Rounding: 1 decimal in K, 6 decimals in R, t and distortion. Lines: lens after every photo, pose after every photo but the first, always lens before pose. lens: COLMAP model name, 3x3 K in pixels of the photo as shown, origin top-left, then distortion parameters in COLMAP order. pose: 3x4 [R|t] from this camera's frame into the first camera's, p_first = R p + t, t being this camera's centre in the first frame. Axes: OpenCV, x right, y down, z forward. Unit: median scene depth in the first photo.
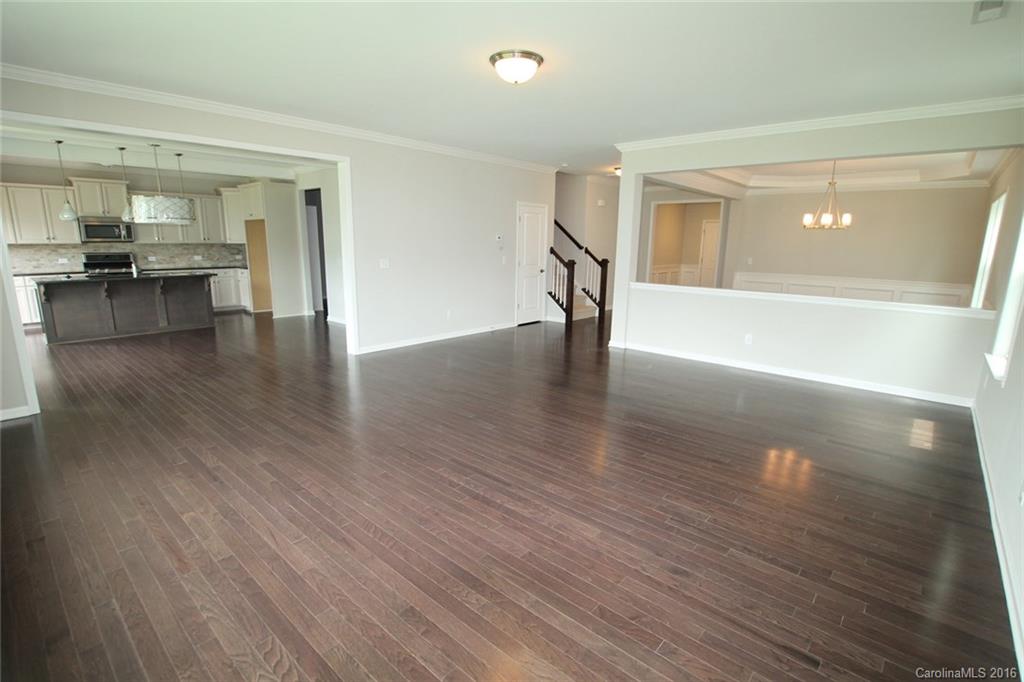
lens RADIAL K [[480.8, 0, 505.2], [0, 480.8, 346.6], [0, 0, 1]] dist [-0.031587, 0.003893]
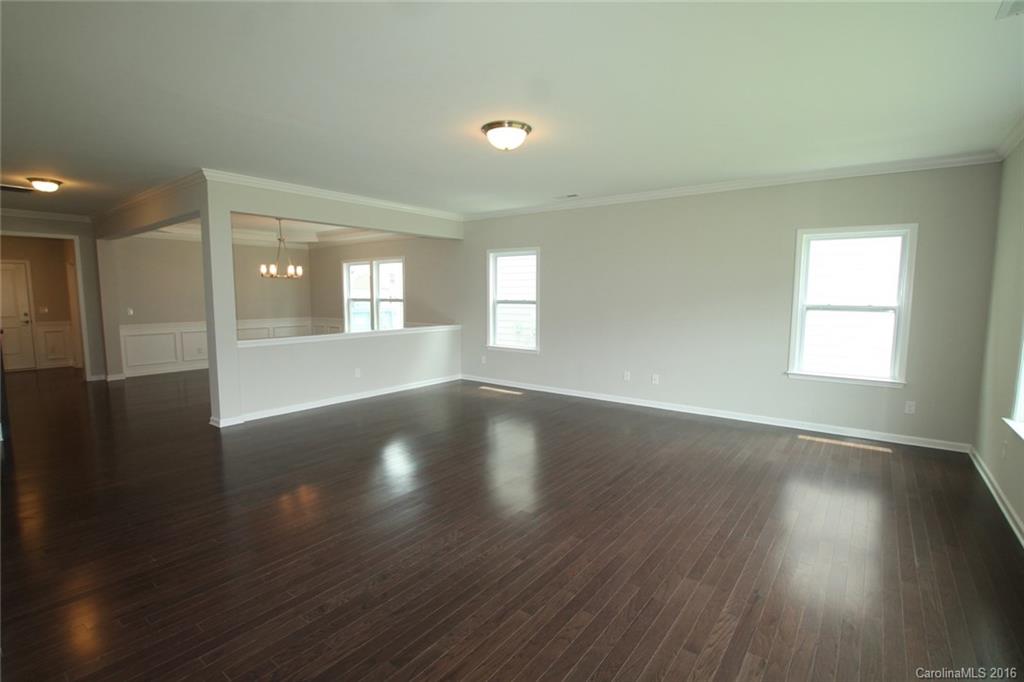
lens RADIAL K [[480.8, 0, 509.3], [0, 480.8, 344.9], [0, 0, 1]] dist [-0.031587, 0.003893]
pose [[-0.071144, -0.119564, 0.990274, -0.985967], [0.209244, 0.968911, 0.132017, -0.237118], [-0.975272, 0.216601, -0.043915, 1.013127]]
